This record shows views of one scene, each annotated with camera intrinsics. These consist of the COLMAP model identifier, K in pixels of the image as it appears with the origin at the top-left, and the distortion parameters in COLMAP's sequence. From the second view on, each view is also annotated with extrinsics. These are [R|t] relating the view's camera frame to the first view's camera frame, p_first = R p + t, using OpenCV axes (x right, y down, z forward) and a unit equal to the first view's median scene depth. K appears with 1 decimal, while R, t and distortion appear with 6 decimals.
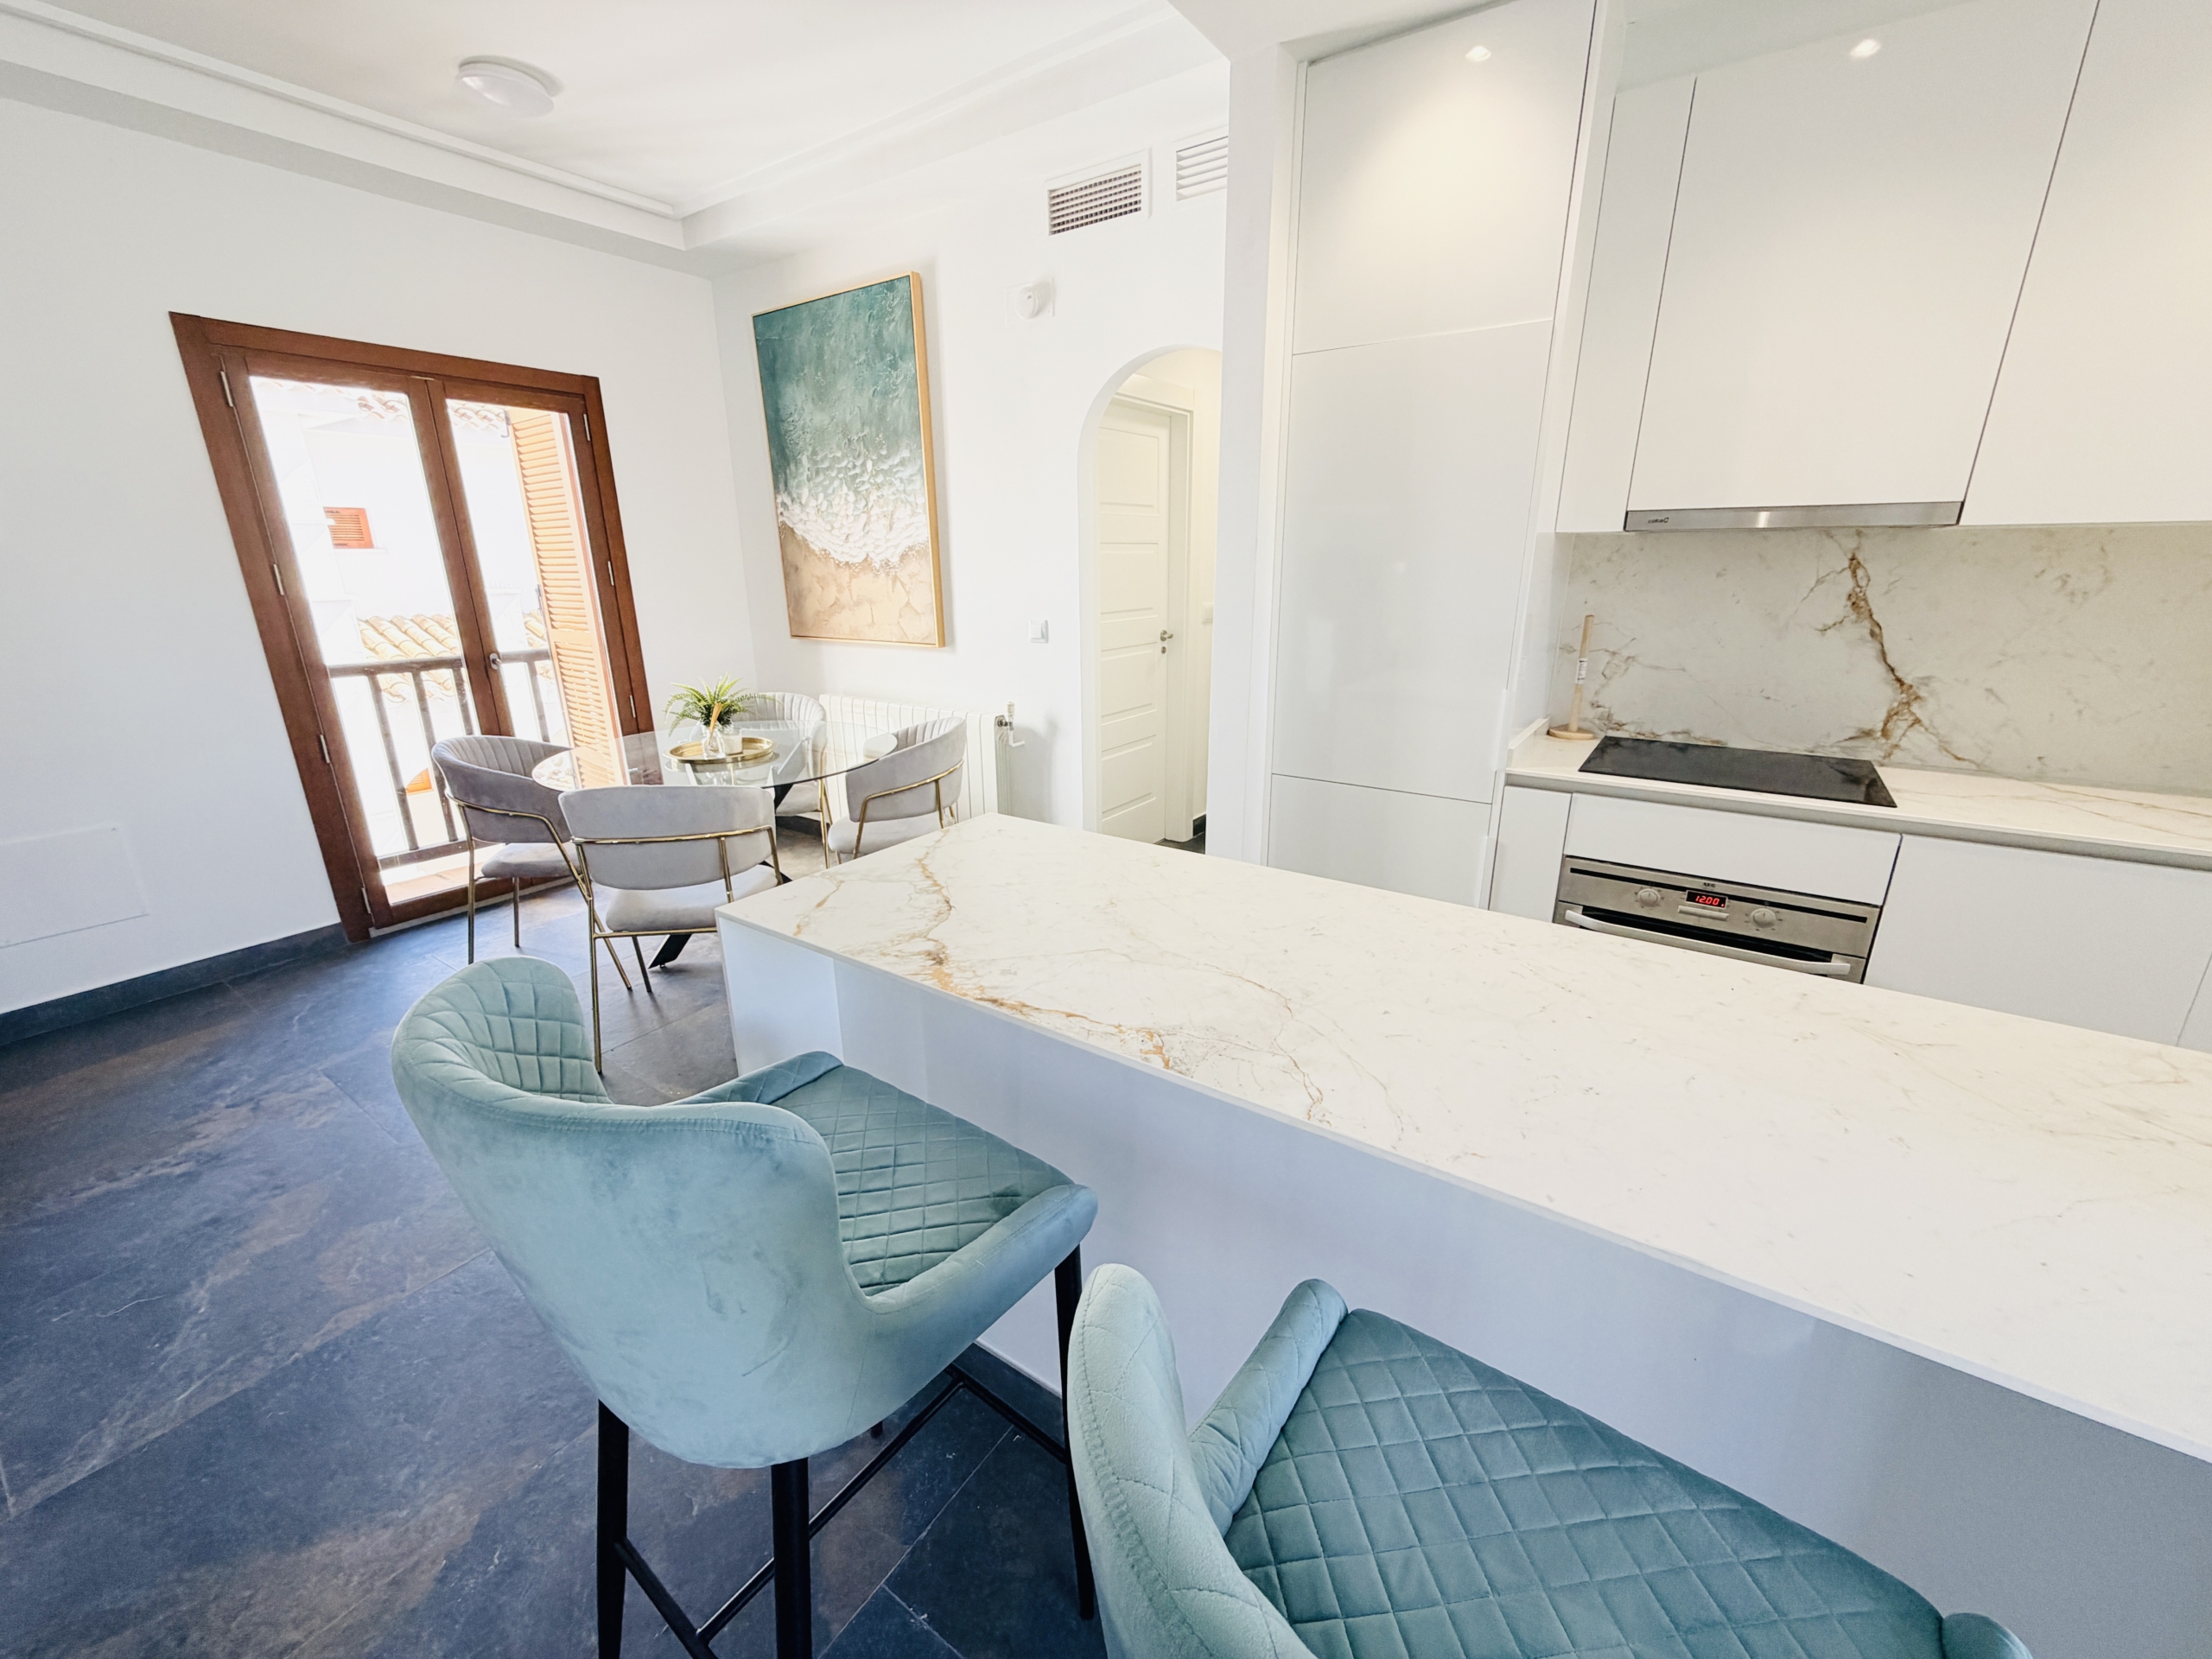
lens RADIAL K [[882.6, 0, 1098.7], [0, 882.6, 829.6], [0, 0, 1]] dist [-0.000434, -0.000005]
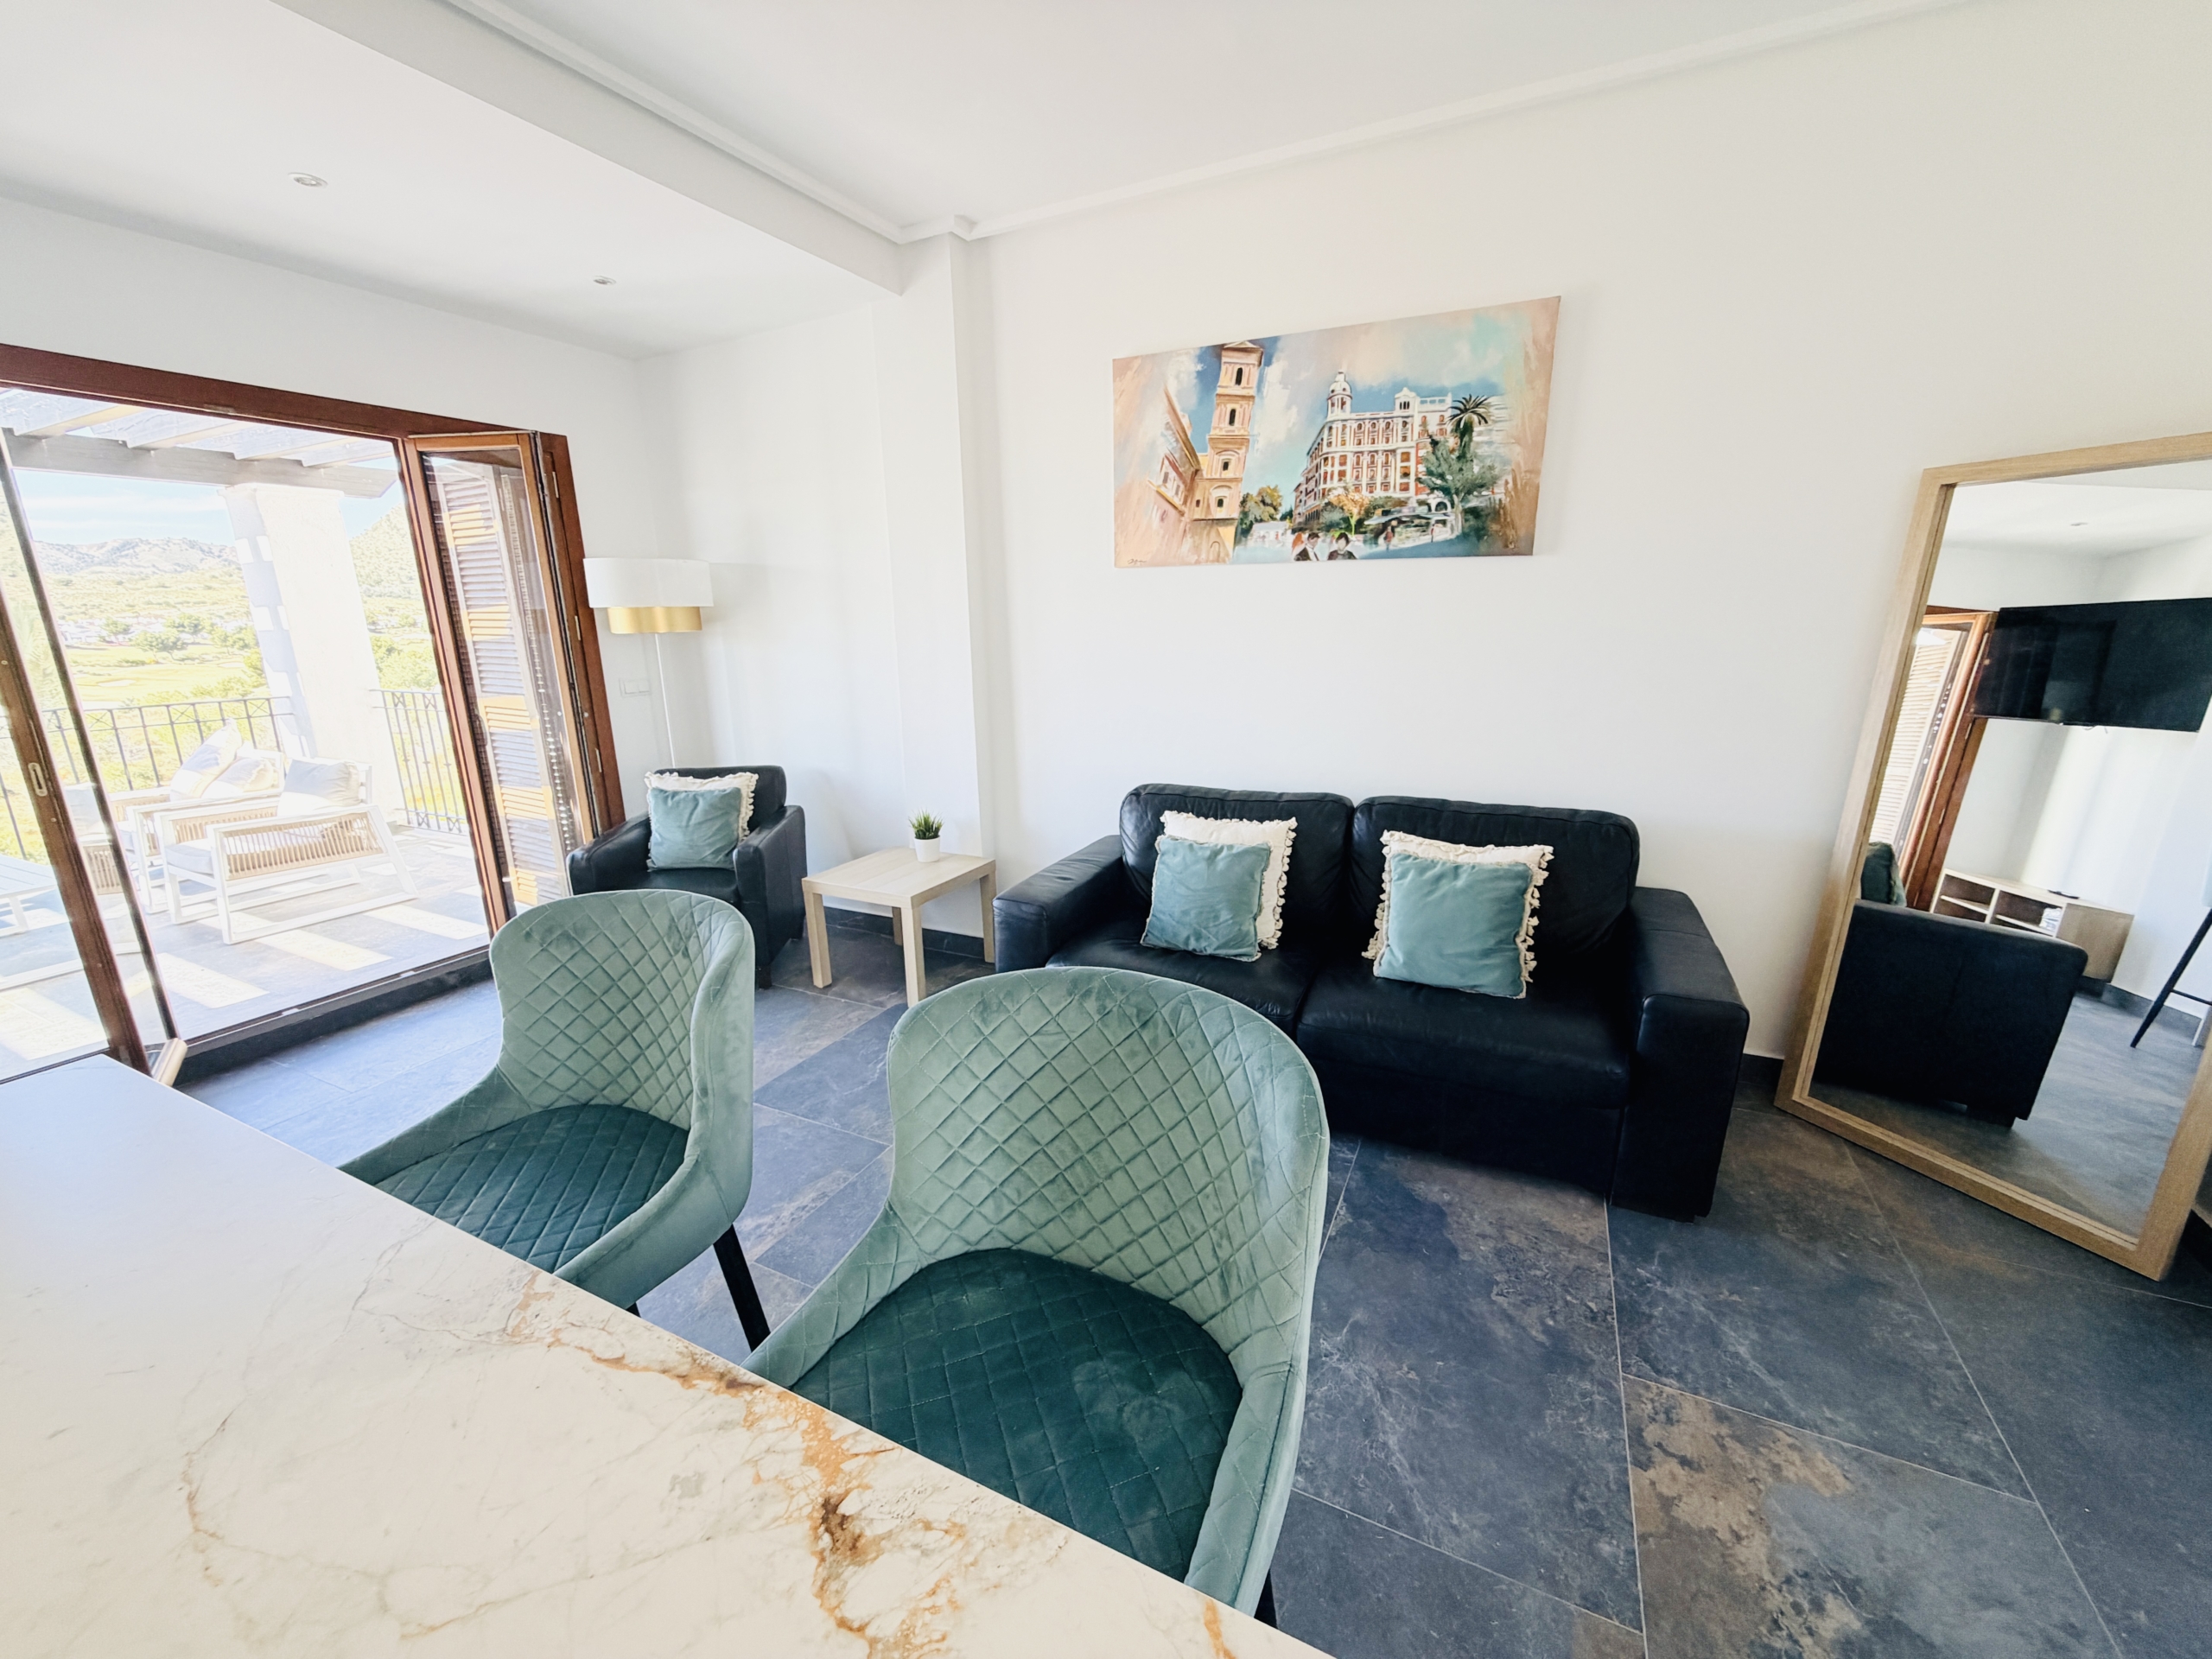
lens RADIAL K [[879.8, 0, 1101.0], [0, 879.8, 828.8], [0, 0, 1]] dist [-0.000331, 0.000425]
pose [[-0.988623, 0.062011, -0.137035, -0.097060], [-0.017350, 0.857966, 0.513414, -0.141203], [0.149409, 0.509950, -0.847129, 0.424853]]
